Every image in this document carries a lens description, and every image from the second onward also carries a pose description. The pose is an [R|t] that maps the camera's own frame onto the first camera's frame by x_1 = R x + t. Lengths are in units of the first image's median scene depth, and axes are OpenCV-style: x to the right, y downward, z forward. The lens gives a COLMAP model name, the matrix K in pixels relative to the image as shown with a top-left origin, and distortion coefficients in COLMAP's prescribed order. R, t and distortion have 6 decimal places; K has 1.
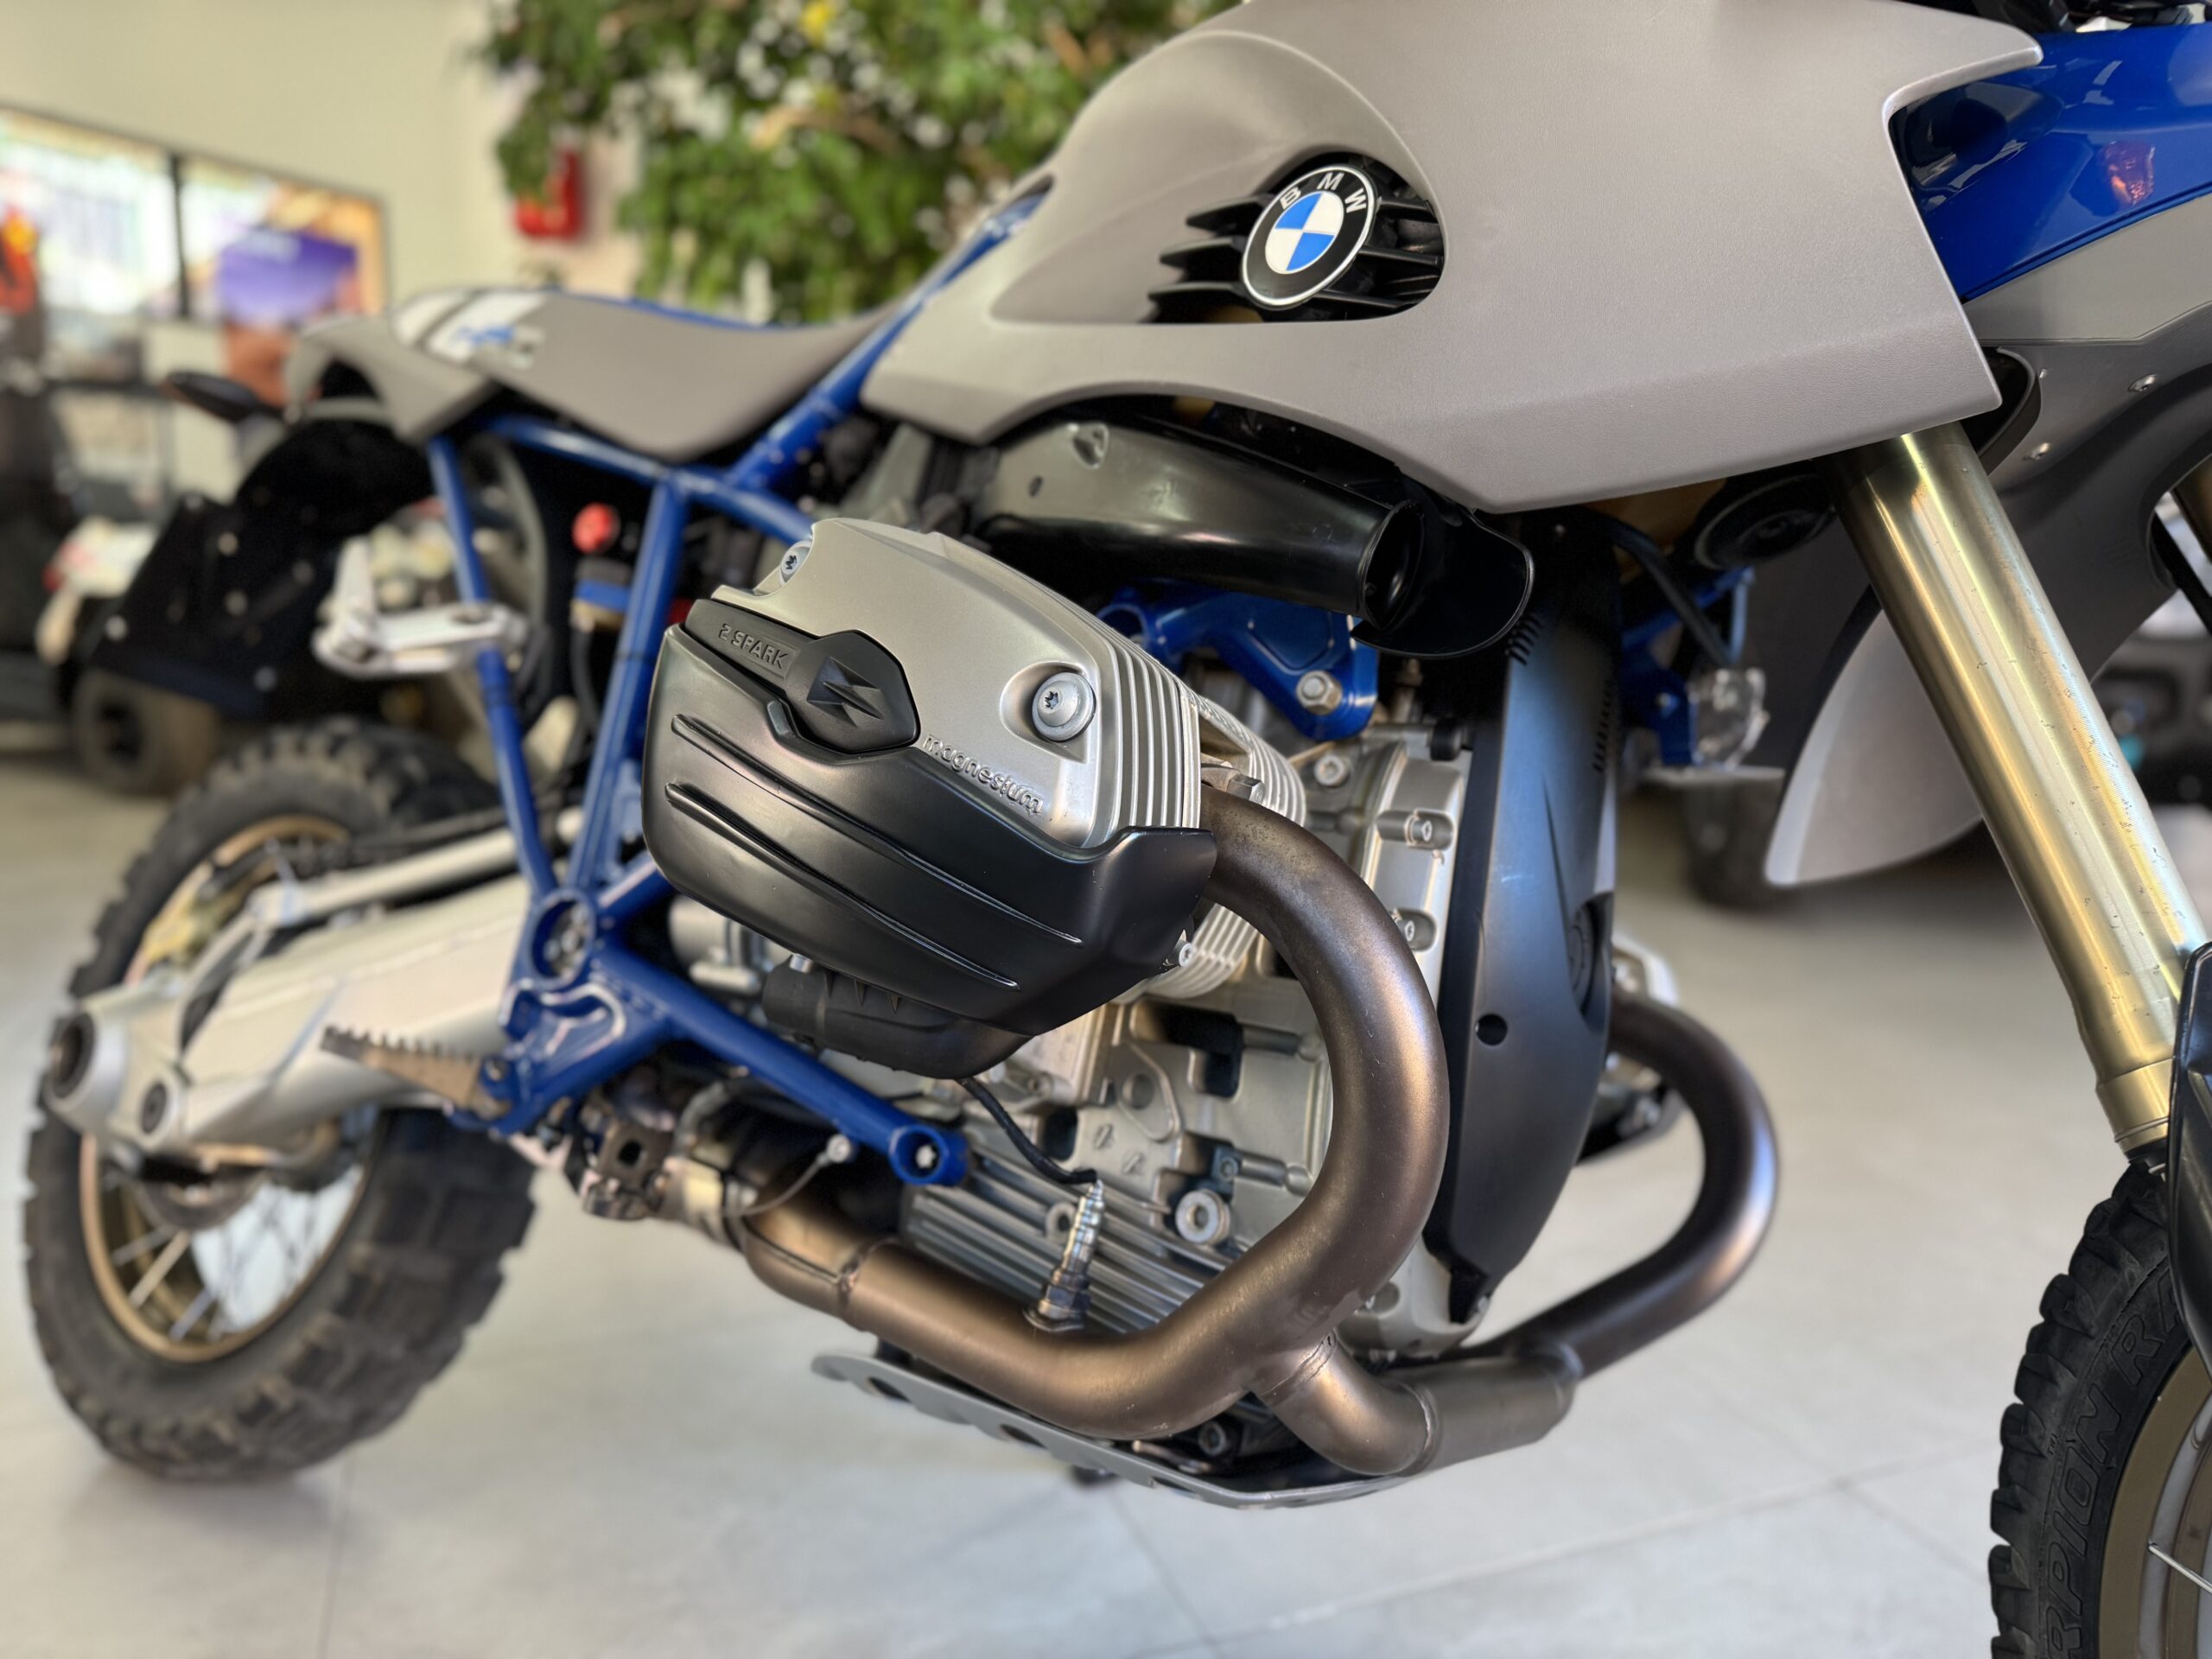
lens RADIAL K [[1555.8, 0, 1106.0], [0, 1555.8, 829.5], [0, 0, 1]] dist [0.066017, -0.129757]
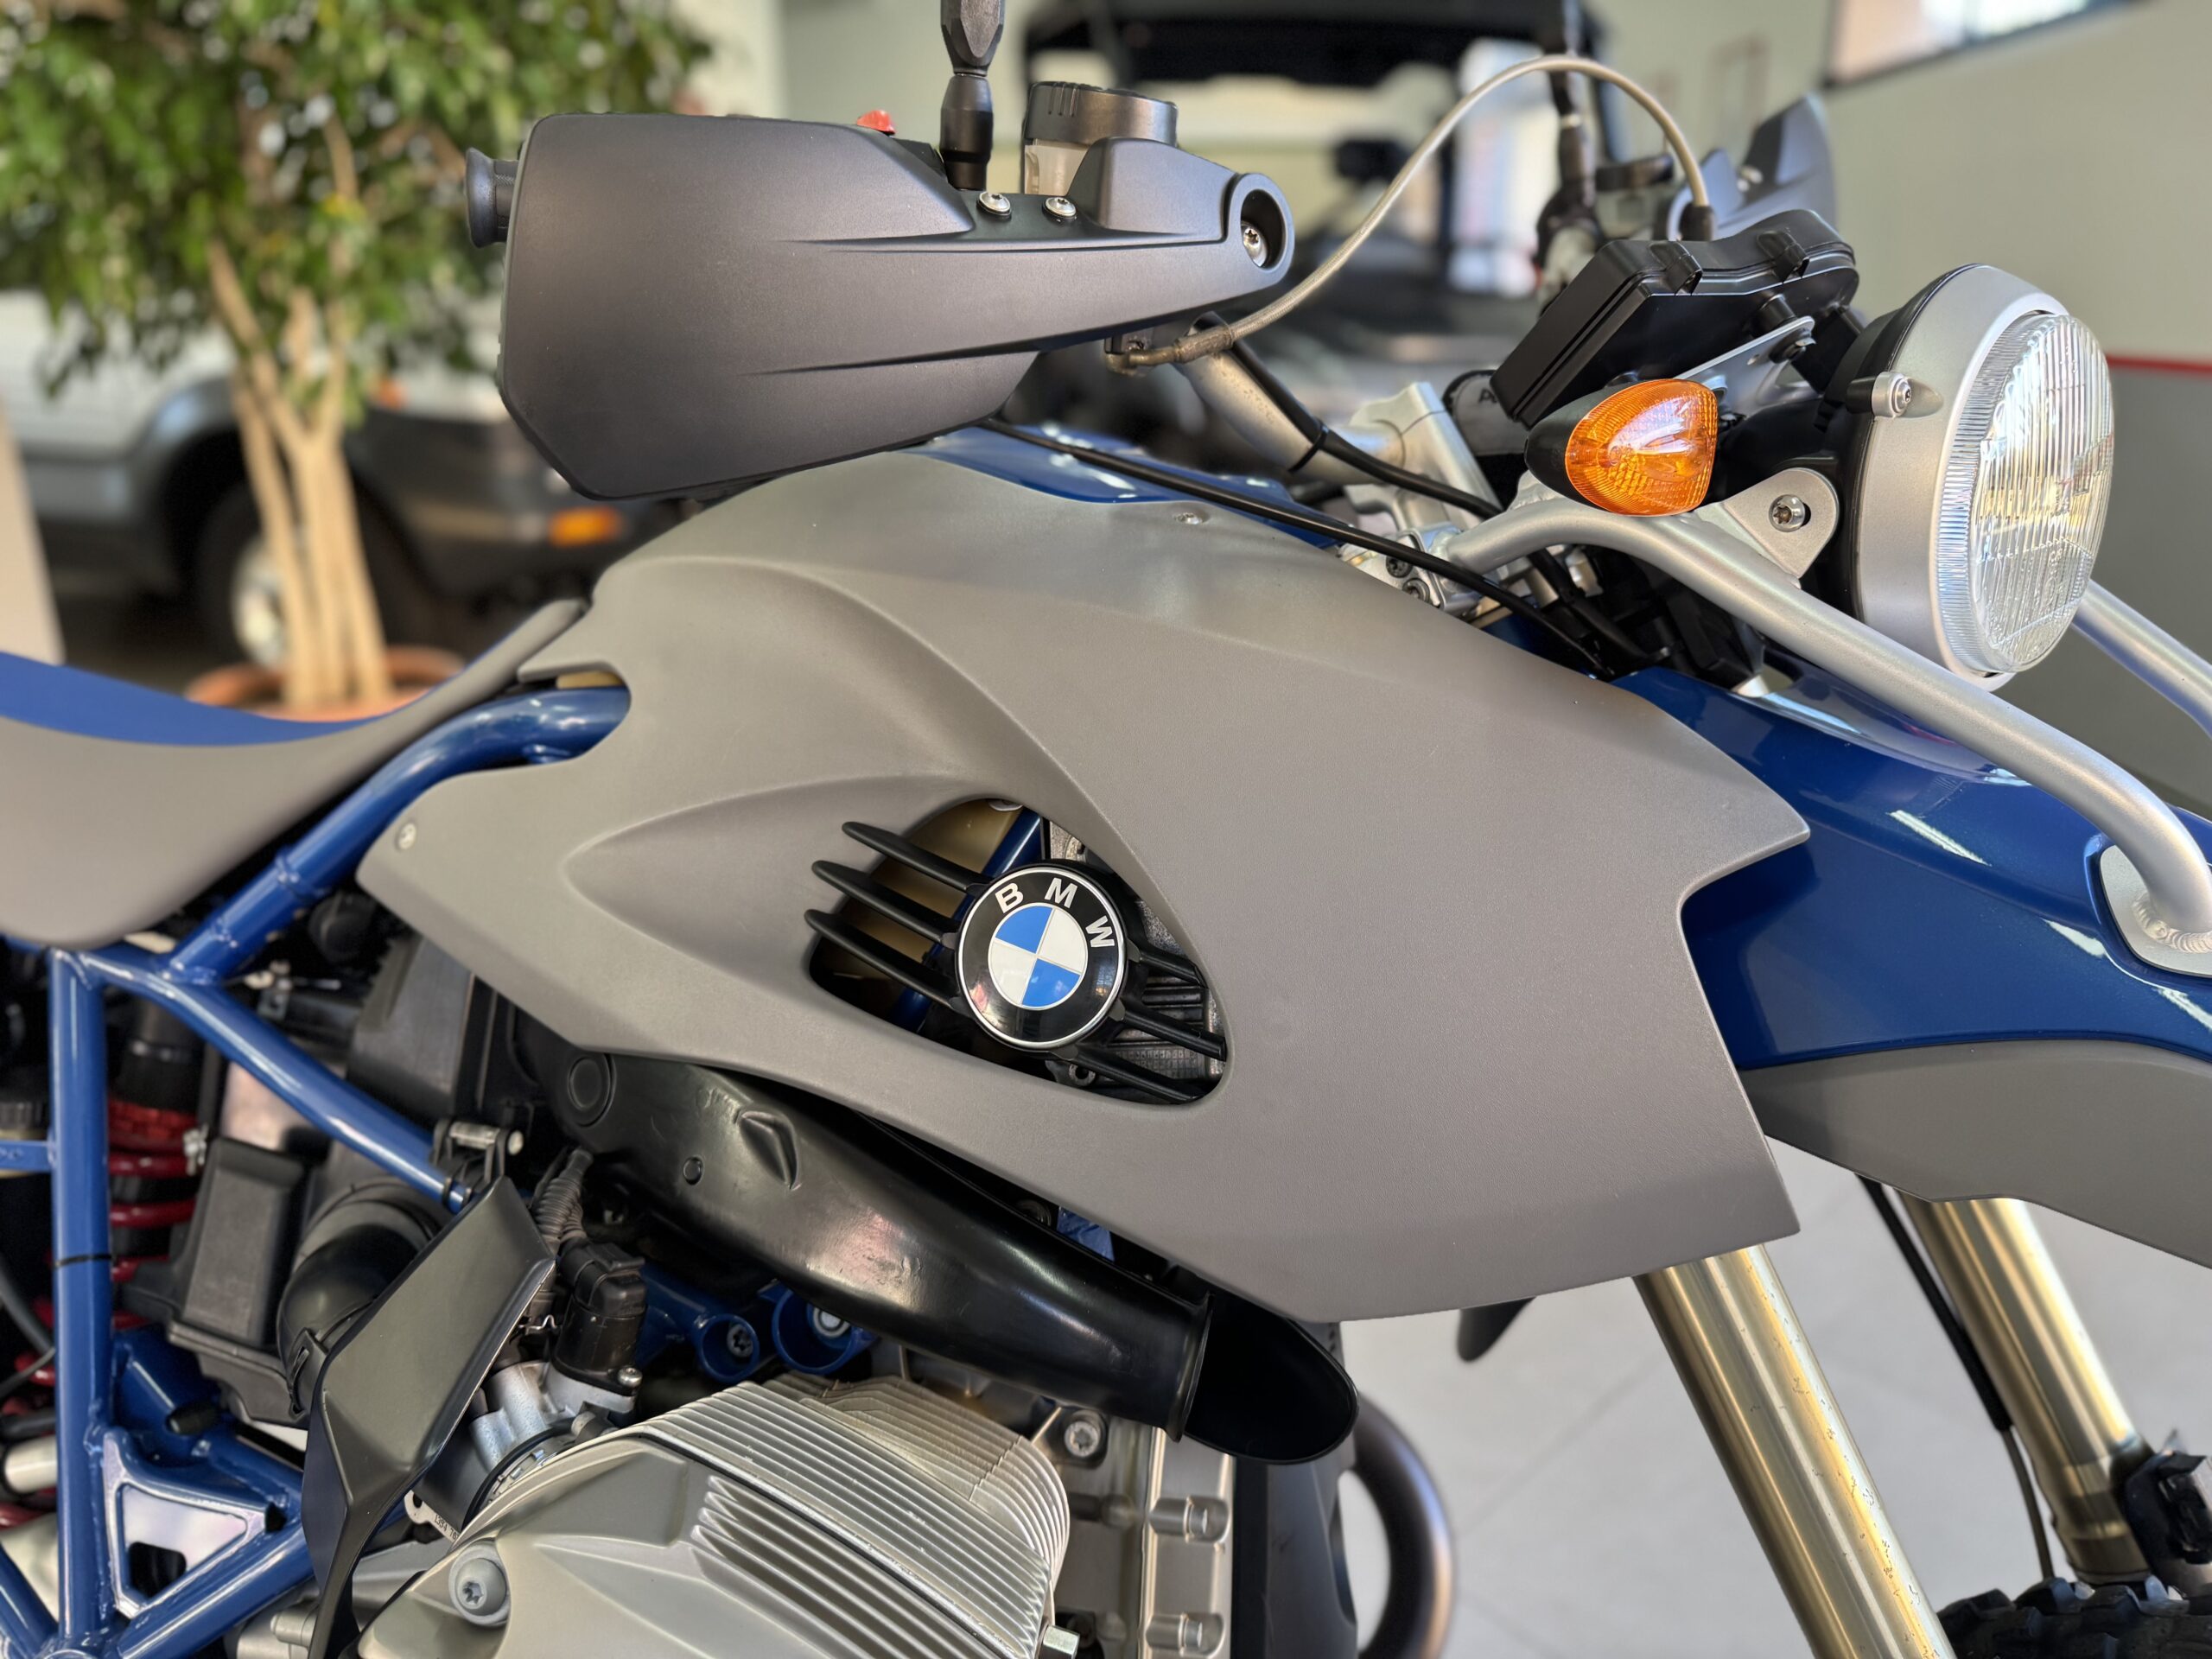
lens RADIAL K [[1587.7, 0, 1143.4], [0, 1587.7, 824.2], [0, 0, 1]] dist [-0.027437, 0.001871]
pose [[0.915502, -0.136349, 0.378503, -0.111863], [0.074692, 0.982066, 0.173112, -0.499108], [-0.395319, -0.130214, 0.909267, 0.180958]]
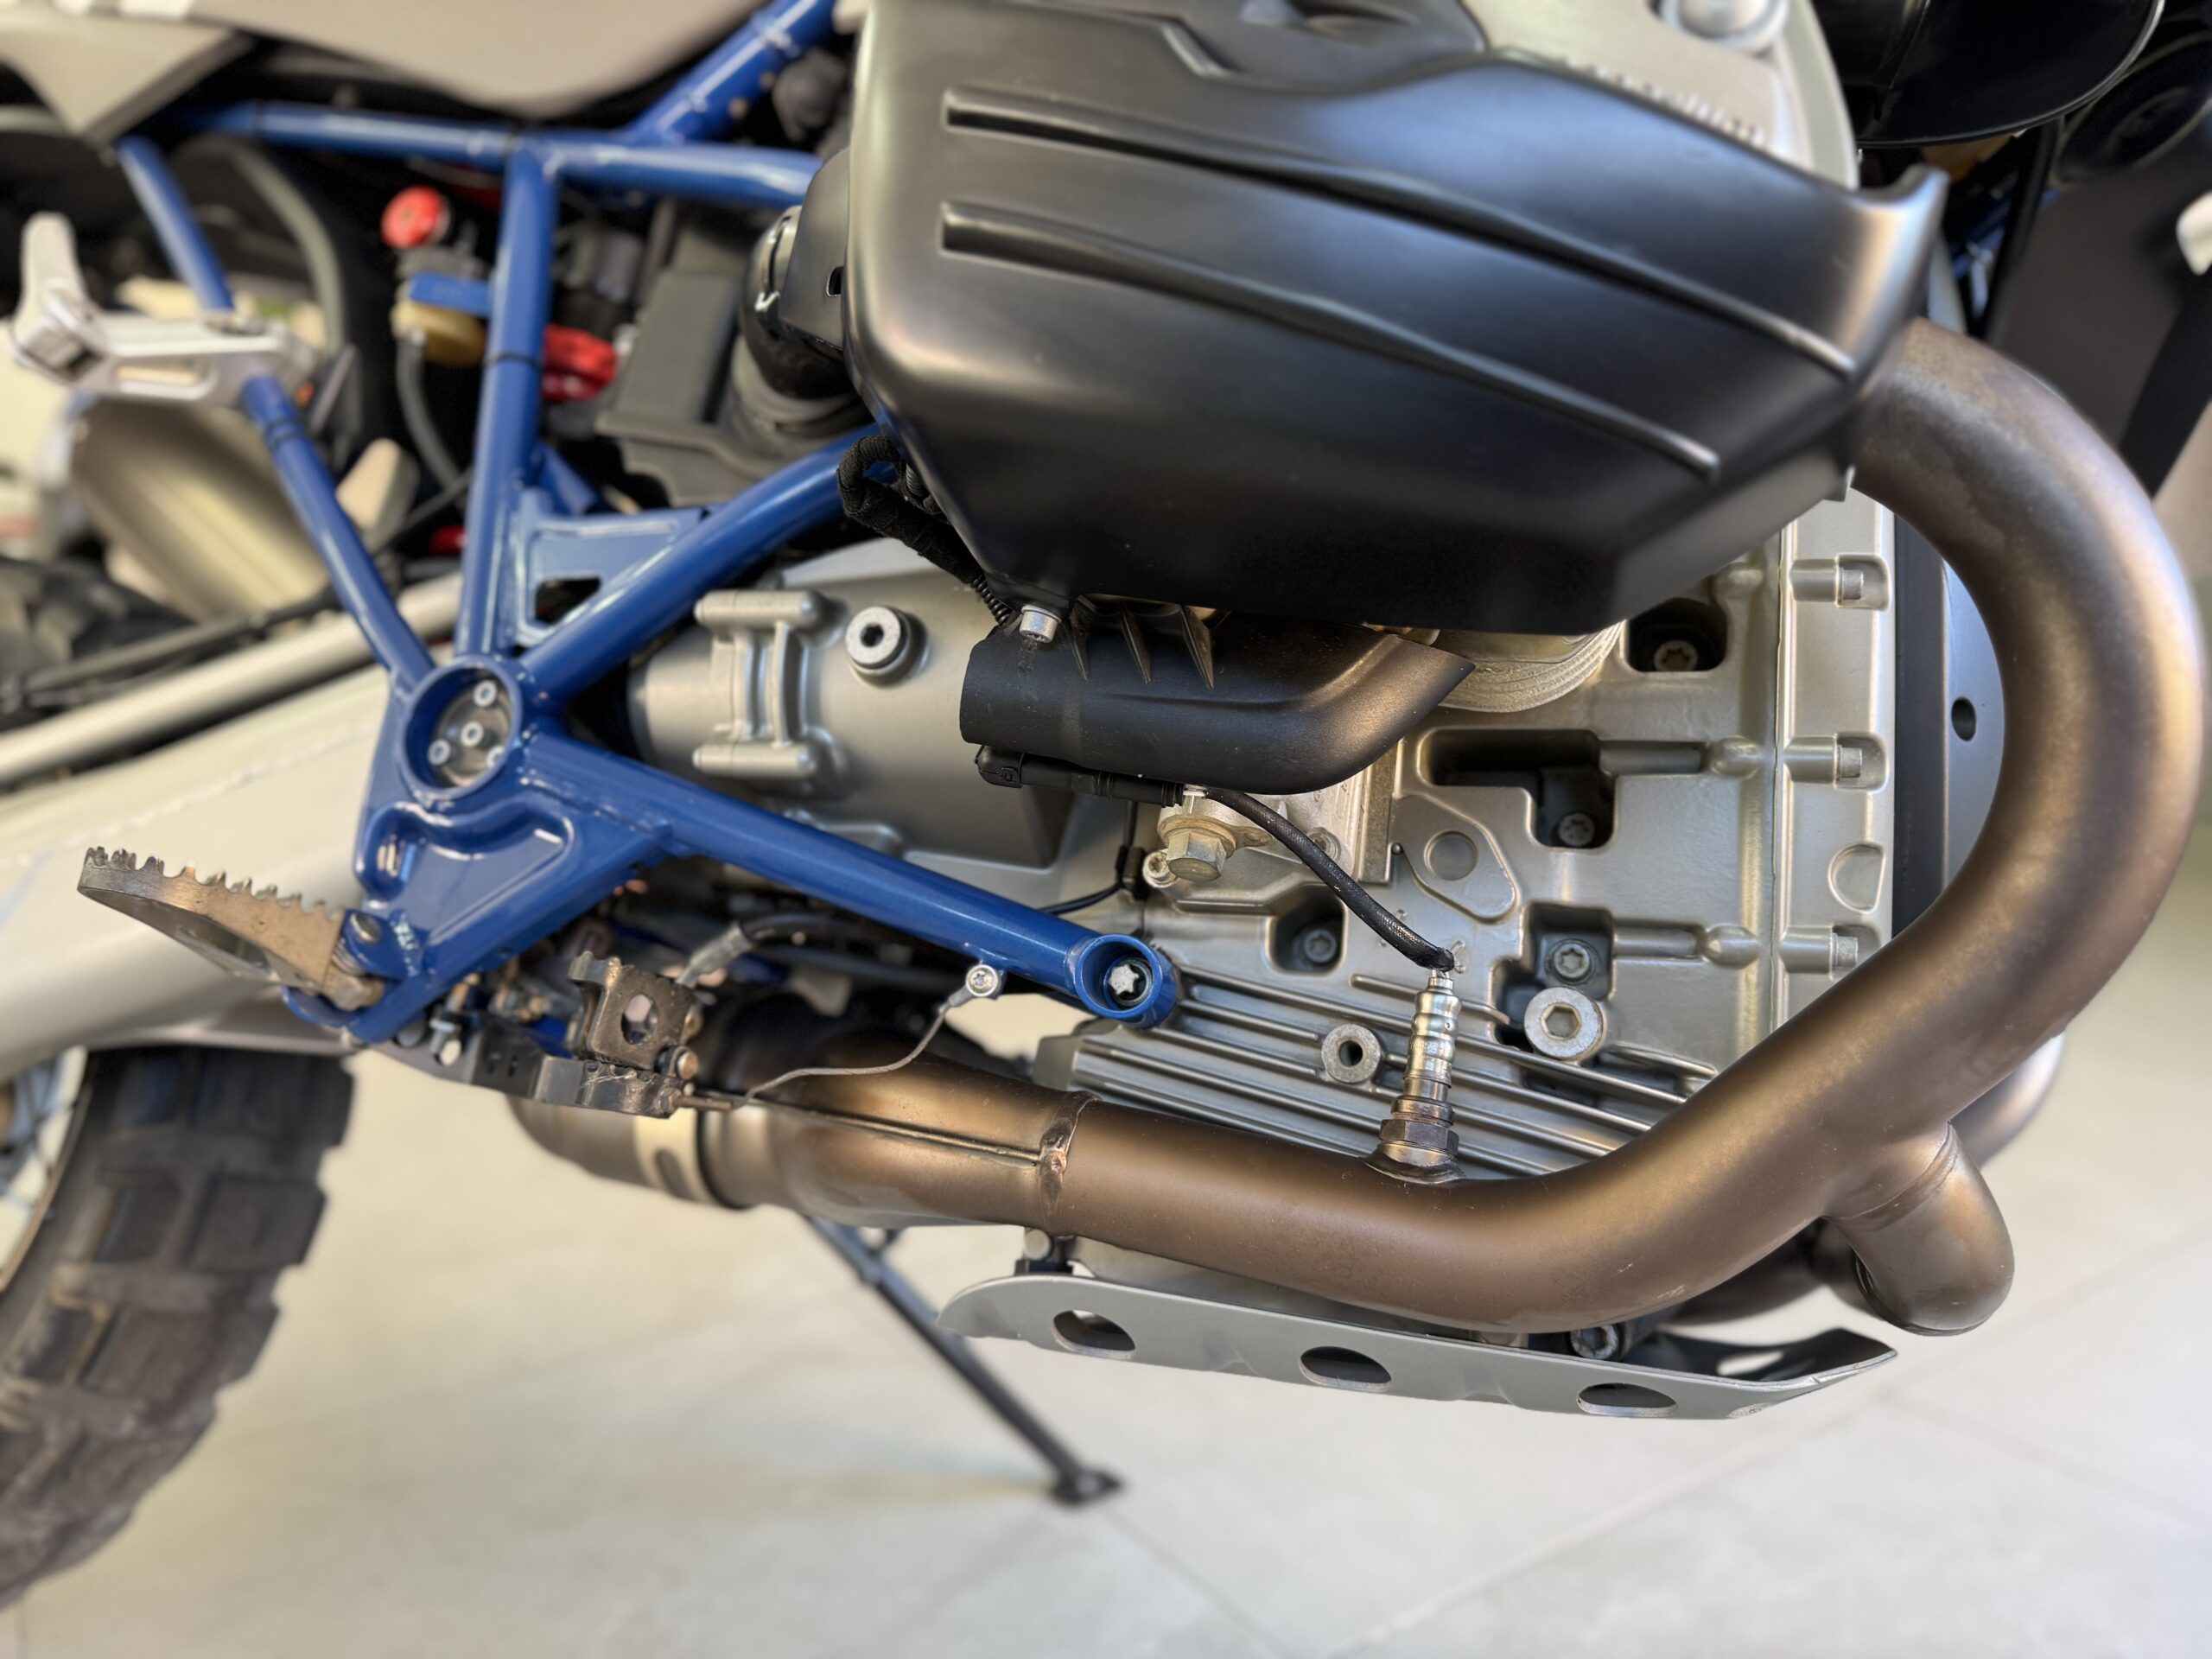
lens RADIAL K [[1570.3, 0, 1100.4], [0, 1570.3, 847.8], [0, 0, 1]] dist [0.009616, -0.037422]
pose [[0.970869, -0.033743, 0.237225, -0.272888], [0.040029, 0.998962, -0.021726, 0.160508], [-0.236245, 0.030589, 0.971212, 0.332841]]
